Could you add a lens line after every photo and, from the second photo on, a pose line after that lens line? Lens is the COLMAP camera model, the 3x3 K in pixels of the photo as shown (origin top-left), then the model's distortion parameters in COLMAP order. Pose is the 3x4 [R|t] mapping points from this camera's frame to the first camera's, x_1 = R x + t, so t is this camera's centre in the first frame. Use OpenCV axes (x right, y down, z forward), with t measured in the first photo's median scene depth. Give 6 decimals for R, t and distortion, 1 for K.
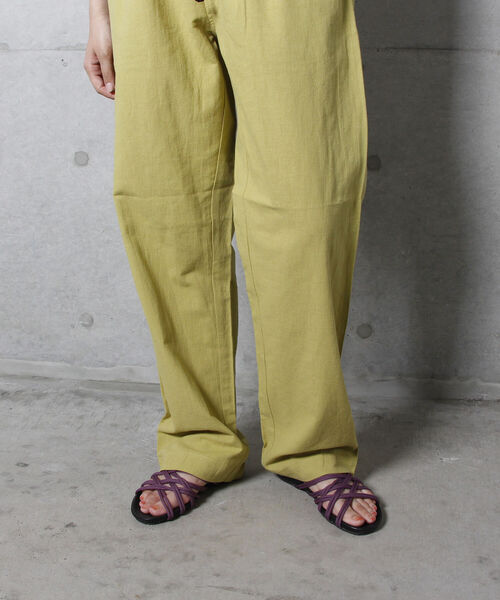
lens RADIAL K [[858.7, 0, 215.2], [0, 858.7, 262.6], [0, 0, 1]] dist [-0.144728, 0.000000]
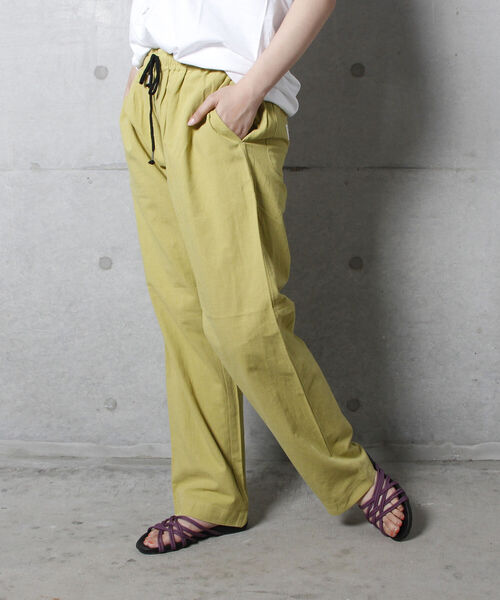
lens RADIAL K [[897.1, 0, 292.3], [0, 897.1, 317.7], [0, 0, 1]] dist [-0.148581, 0.000000]
pose [[0.993721, -0.025204, 0.109008, -0.039465], [0.028857, 0.999069, -0.032065, -0.002679], [-0.108098, 0.035009, 0.993524, -0.216042]]
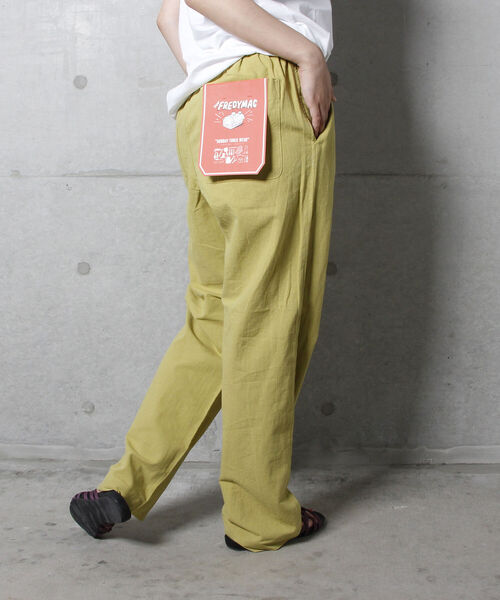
lens RADIAL K [[858.7, 0, 263.1], [0, 858.7, 295.7], [0, 0, 1]] dist [-0.144728, 0.000000]
pose [[0.994825, -0.019859, 0.099643, -0.029480], [0.027098, 0.997048, -0.071836, 0.006321], [-0.097923, 0.074164, 0.992427, -0.182397]]
